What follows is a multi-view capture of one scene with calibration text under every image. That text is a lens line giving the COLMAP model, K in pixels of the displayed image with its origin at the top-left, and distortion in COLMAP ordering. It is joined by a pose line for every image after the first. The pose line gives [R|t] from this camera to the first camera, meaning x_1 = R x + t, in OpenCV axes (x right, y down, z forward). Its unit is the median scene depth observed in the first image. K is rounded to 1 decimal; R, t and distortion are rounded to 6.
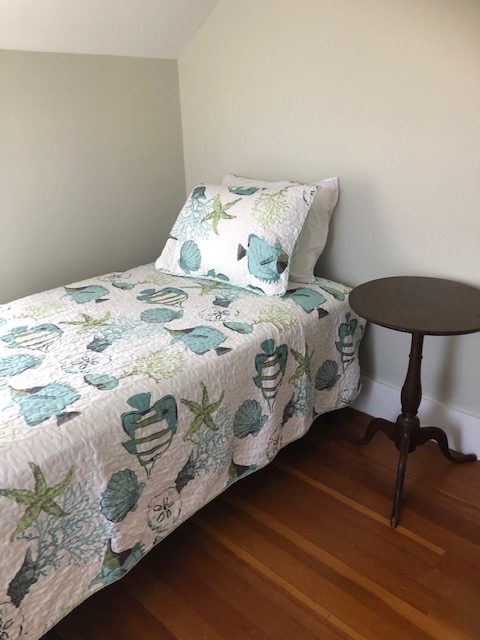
lens RADIAL K [[526.5, 0, 239.8], [0, 526.5, 320.9], [0, 0, 1]] dist [0.032440, -0.005796]
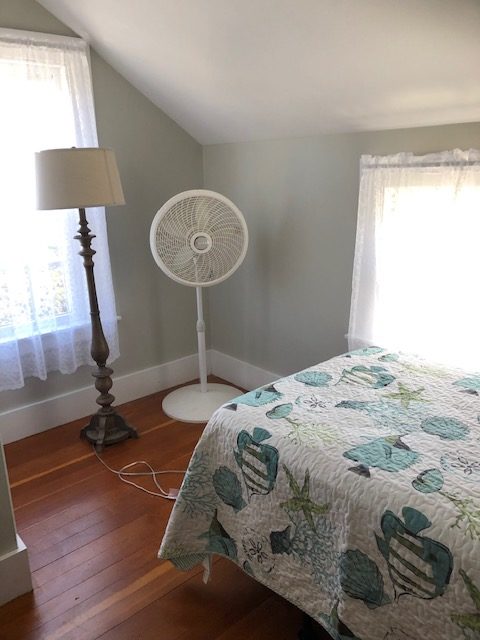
lens RADIAL K [[526.5, 0, 240.2], [0, 526.5, 319.4], [0, 0, 1]] dist [0.032440, -0.005796]
pose [[-0.106347, 0.304366, -0.946600, 0.597359], [-0.352704, 0.878547, 0.322110, -0.334251], [0.929672, 0.368125, 0.013920, 0.618023]]
